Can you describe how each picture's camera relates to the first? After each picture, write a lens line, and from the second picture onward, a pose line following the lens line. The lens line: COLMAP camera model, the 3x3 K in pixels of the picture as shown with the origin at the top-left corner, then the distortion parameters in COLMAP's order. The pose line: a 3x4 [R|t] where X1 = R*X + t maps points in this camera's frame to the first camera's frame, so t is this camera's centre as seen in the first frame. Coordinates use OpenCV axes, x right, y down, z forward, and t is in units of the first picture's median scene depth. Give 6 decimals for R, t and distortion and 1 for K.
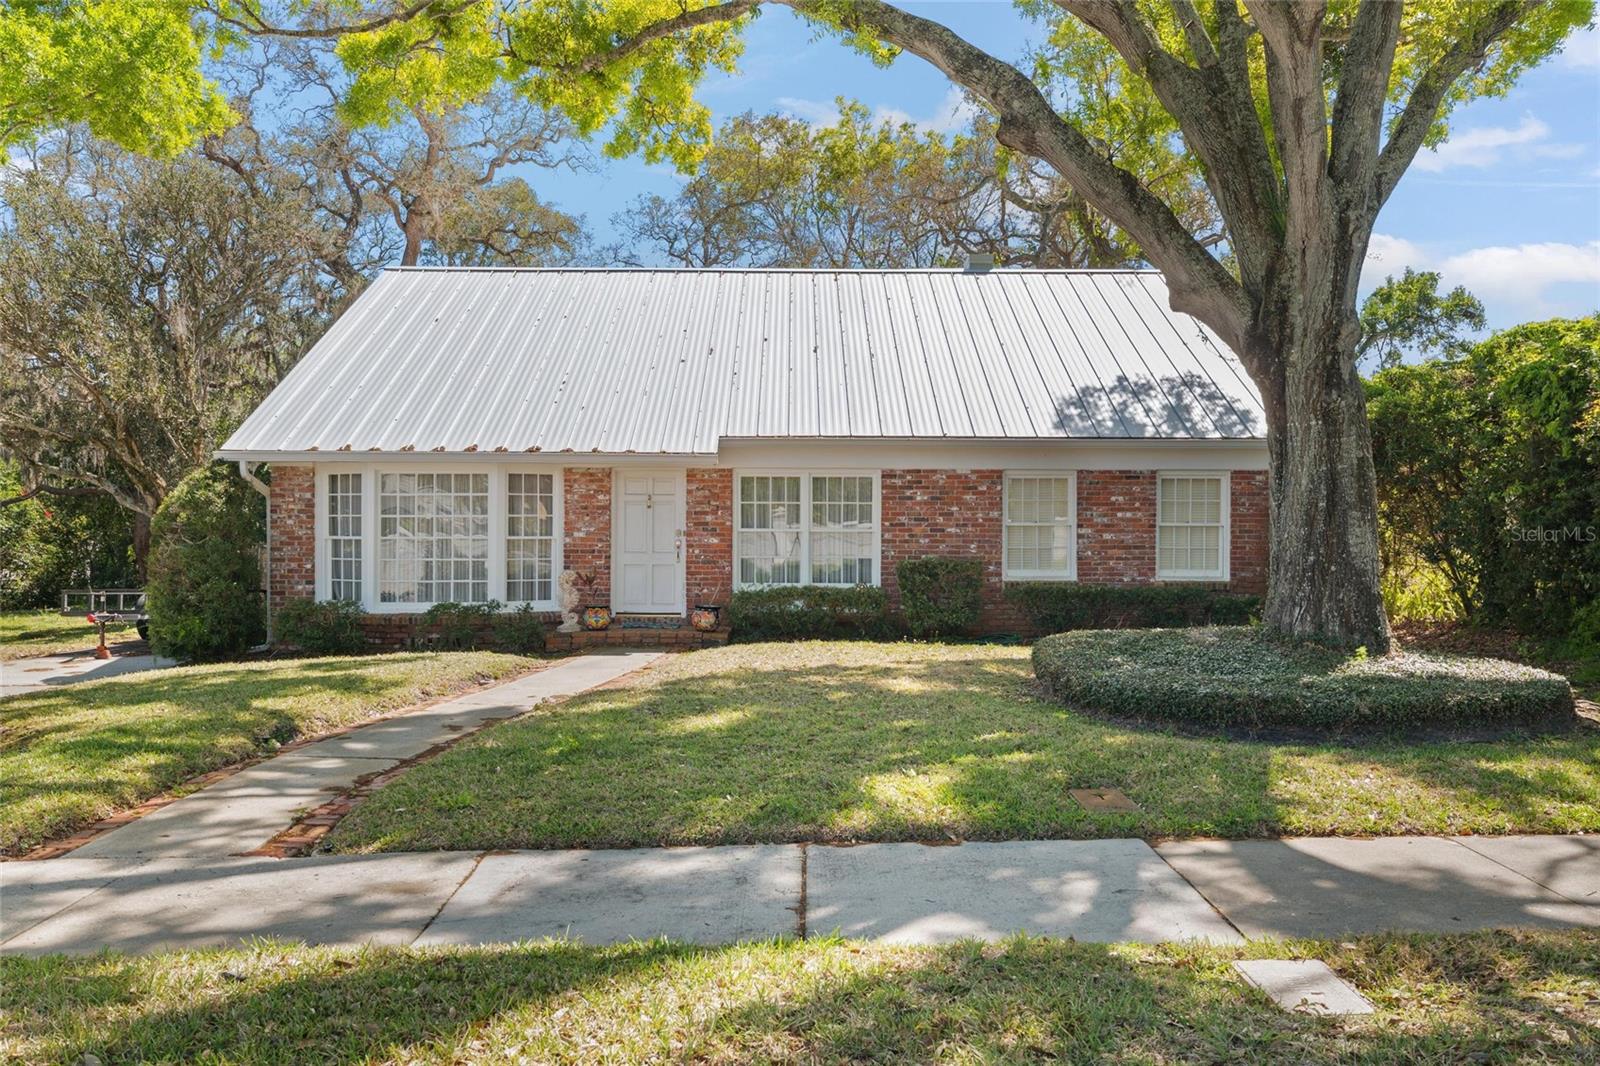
lens RADIAL K [[1236.9, 0, 800.0], [0, 1236.9, 533.0], [0, 0, 1]] dist [-0.000229, -0.000118]
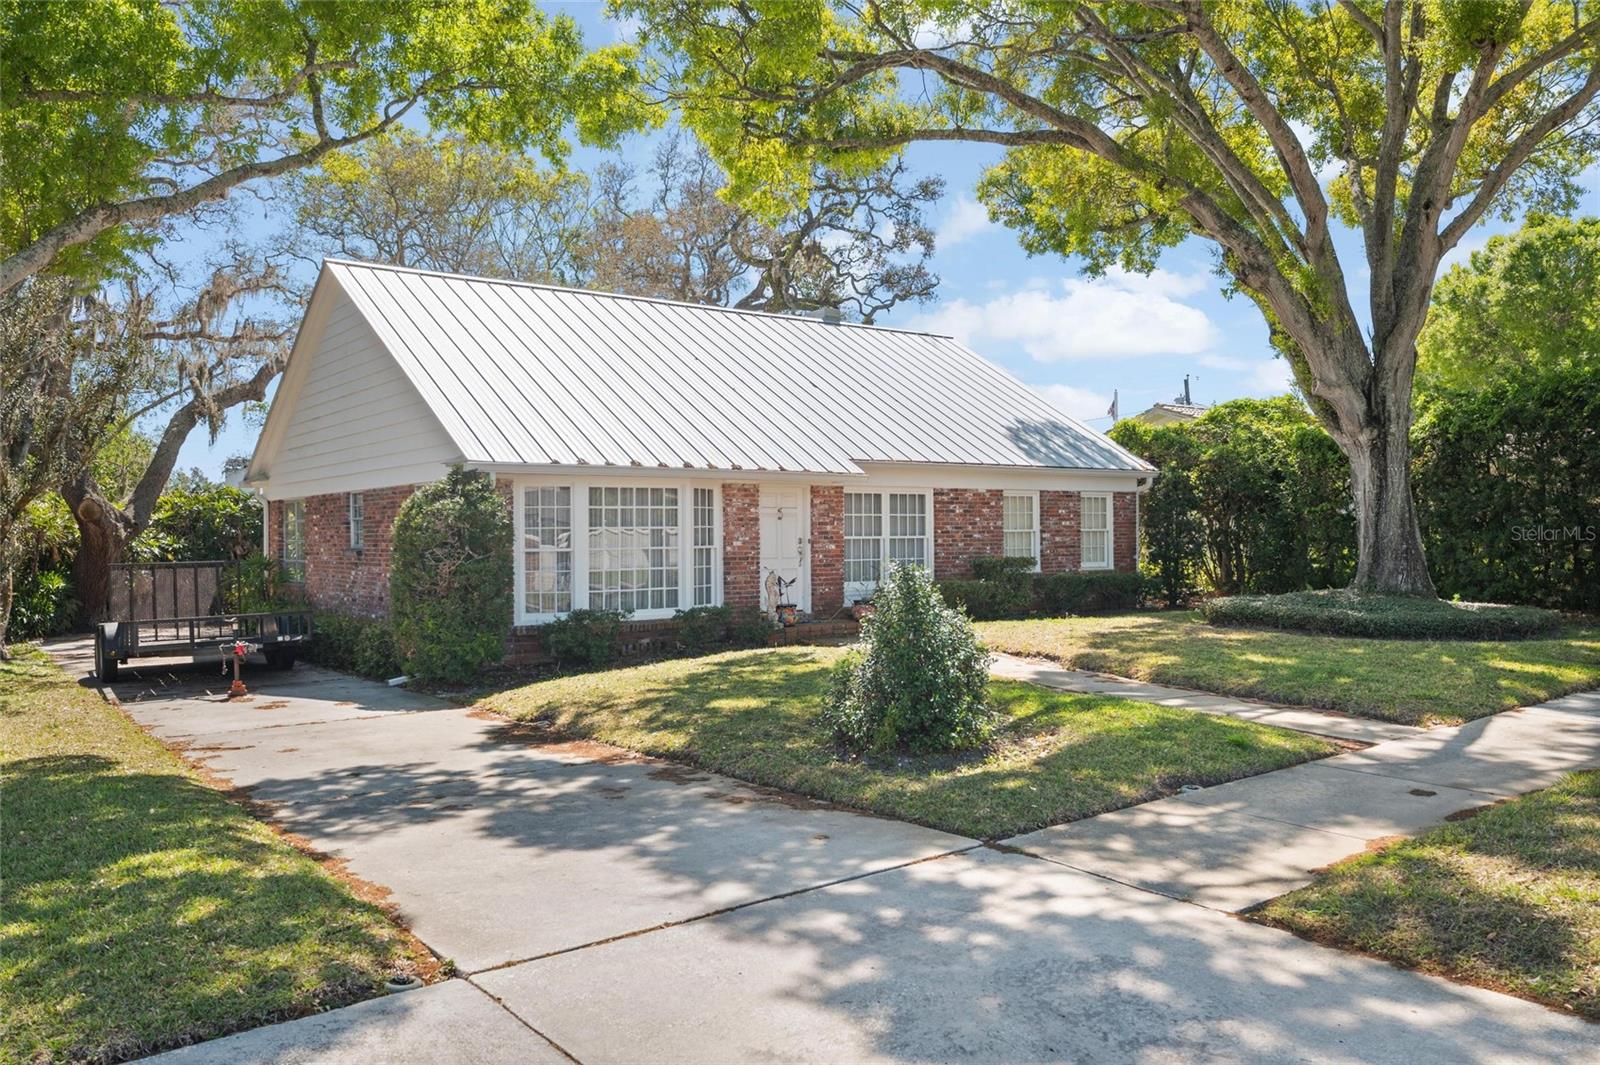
lens RADIAL K [[1236.9, 0, 800.0], [0, 1236.9, 532.5], [0, 0, 1]] dist [-0.000229, -0.000118]
pose [[0.799183, -0.009471, 0.601014, -0.804686], [0.015817, 0.999861, -0.005277, -0.001829], [-0.600880, 0.013723, 0.799221, 0.073830]]
